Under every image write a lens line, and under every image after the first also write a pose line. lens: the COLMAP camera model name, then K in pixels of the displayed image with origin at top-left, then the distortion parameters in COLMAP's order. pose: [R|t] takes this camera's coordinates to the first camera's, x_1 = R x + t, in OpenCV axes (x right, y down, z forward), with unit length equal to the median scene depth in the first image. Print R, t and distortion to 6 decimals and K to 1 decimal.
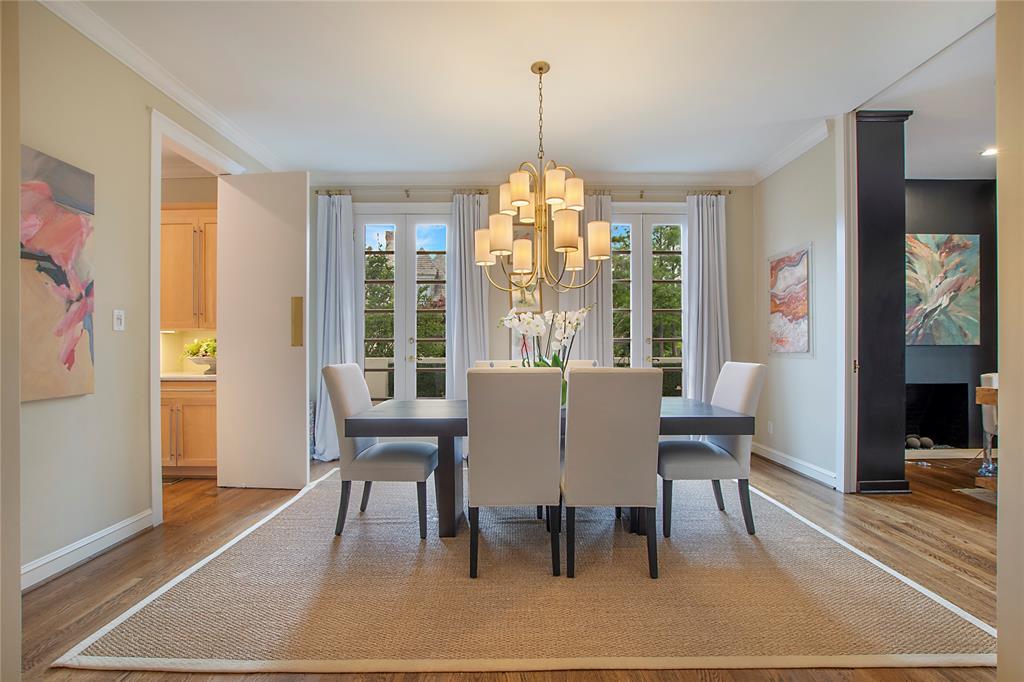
lens RADIAL K [[464.8, 0, 511.7], [0, 464.8, 344.7], [0, 0, 1]] dist [-0.024814, -0.000108]
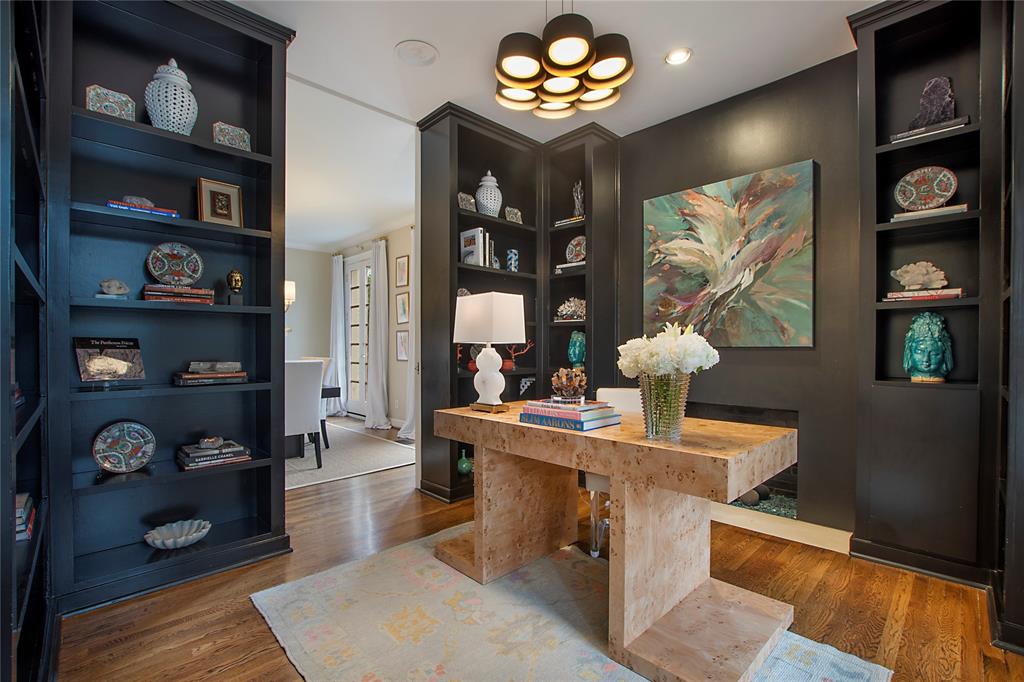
lens RADIAL K [[464.8, 0, 512.5], [0, 464.8, 346.3], [0, 0, 1]] dist [-0.024814, -0.000108]
pose [[0.689126, -0.001984, -0.724639, 1.198722], [0.001354, 0.999998, -0.001450, 0.000582], [0.724640, 0.000019, 0.689127, 0.309273]]
